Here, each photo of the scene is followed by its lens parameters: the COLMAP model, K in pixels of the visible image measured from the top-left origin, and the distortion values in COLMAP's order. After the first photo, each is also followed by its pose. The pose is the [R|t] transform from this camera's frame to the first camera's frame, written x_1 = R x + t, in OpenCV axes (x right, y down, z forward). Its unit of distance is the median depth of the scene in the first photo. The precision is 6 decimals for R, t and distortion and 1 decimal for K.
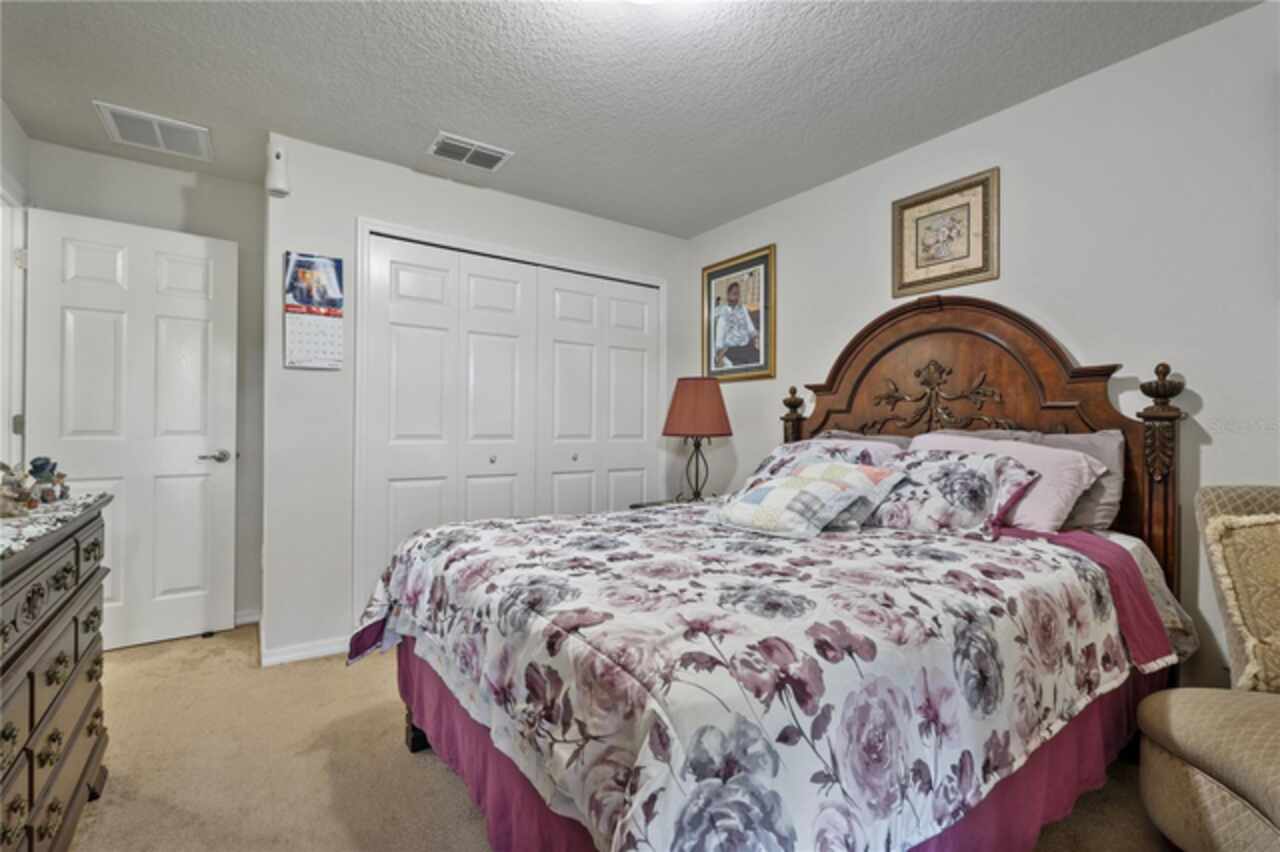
lens RADIAL K [[564.0, 0, 643.1], [0, 564.0, 436.2], [0, 0, 1]] dist [-0.001903, 0.000102]
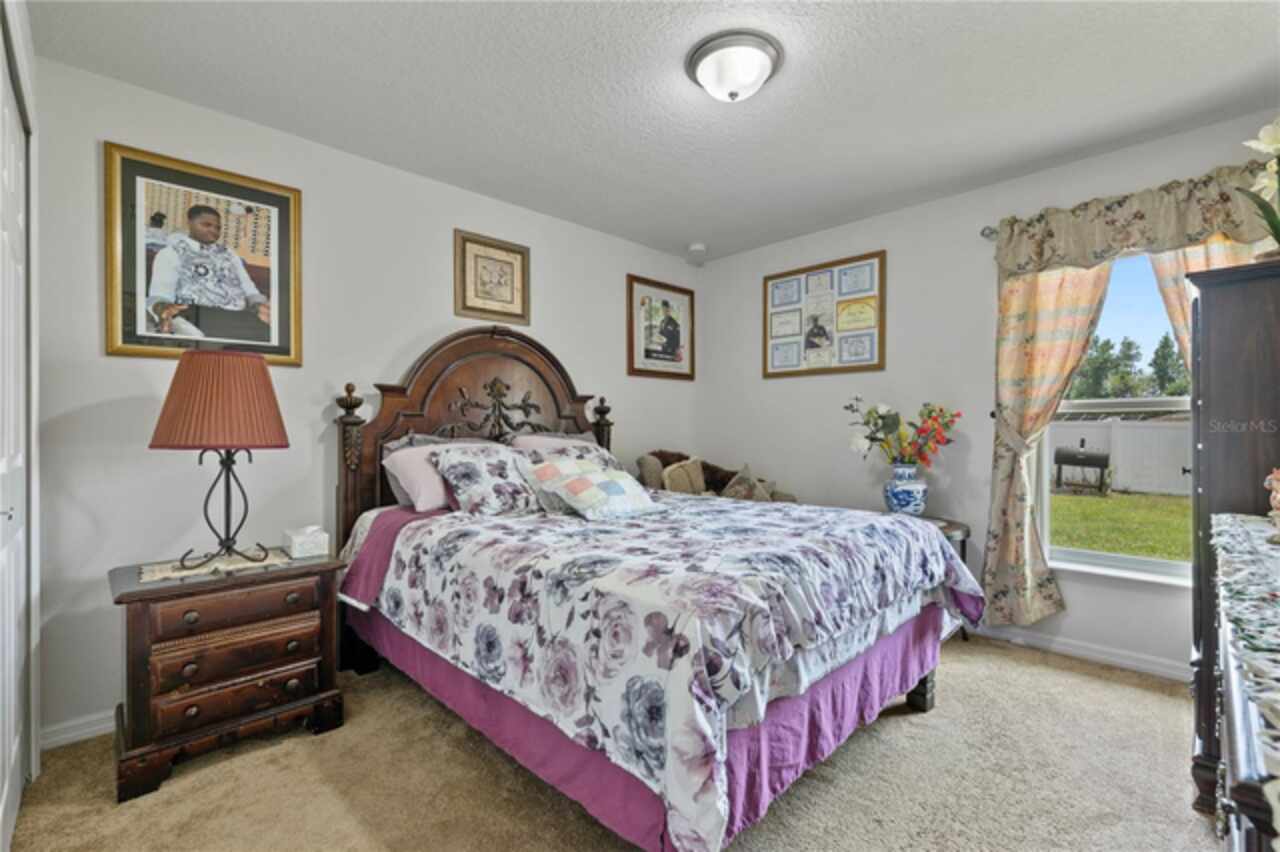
lens RADIAL K [[564.0, 0, 643.1], [0, 564.0, 436.2], [0, 0, 1]] dist [-0.001903, 0.000102]
pose [[-0.141400, -0.008511, 0.989916, -0.597362], [0.025408, 0.999602, 0.012223, -0.009138], [-0.989626, 0.026880, -0.141127, 0.672827]]
